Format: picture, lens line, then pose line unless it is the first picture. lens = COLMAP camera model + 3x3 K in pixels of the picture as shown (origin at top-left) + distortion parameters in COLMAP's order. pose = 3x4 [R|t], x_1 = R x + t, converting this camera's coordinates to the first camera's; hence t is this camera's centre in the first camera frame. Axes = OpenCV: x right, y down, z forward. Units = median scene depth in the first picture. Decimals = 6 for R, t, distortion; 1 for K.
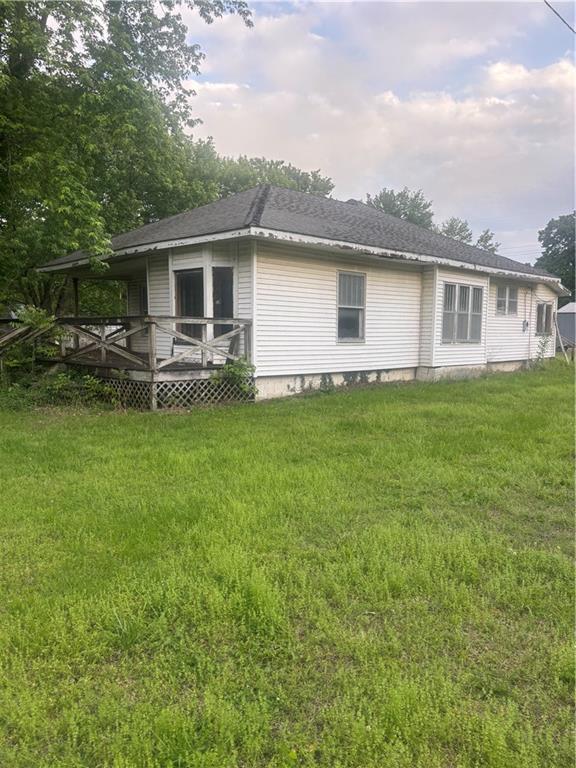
lens RADIAL K [[575.0, 0, 289.9], [0, 575.0, 388.4], [0, 0, 1]] dist [0.013046, -0.011378]
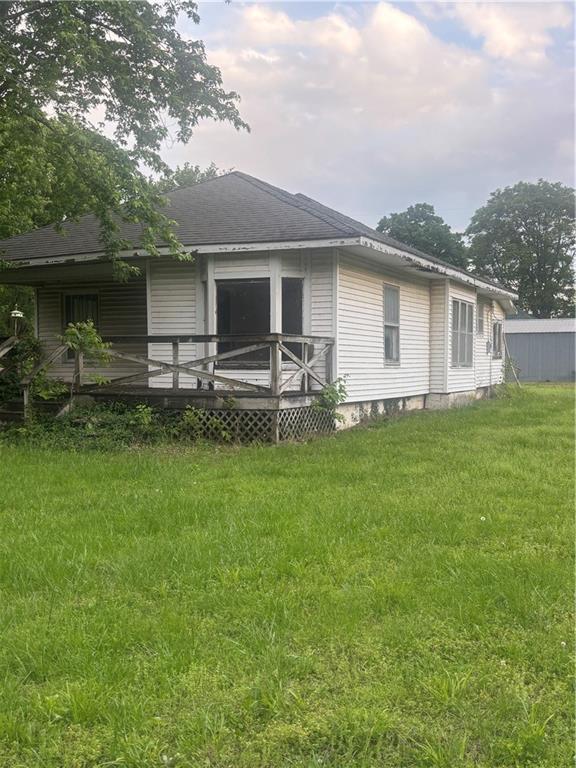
lens RADIAL K [[842.6, 0, 287.1], [0, 842.6, 383.4], [0, 0, 1]] dist [-0.072633, 0.000000]
pose [[0.937742, -0.018267, 0.346852, -0.487595], [0.043031, 0.997033, -0.063831, 0.022670], [-0.344657, 0.074782, 0.935745, -0.138552]]
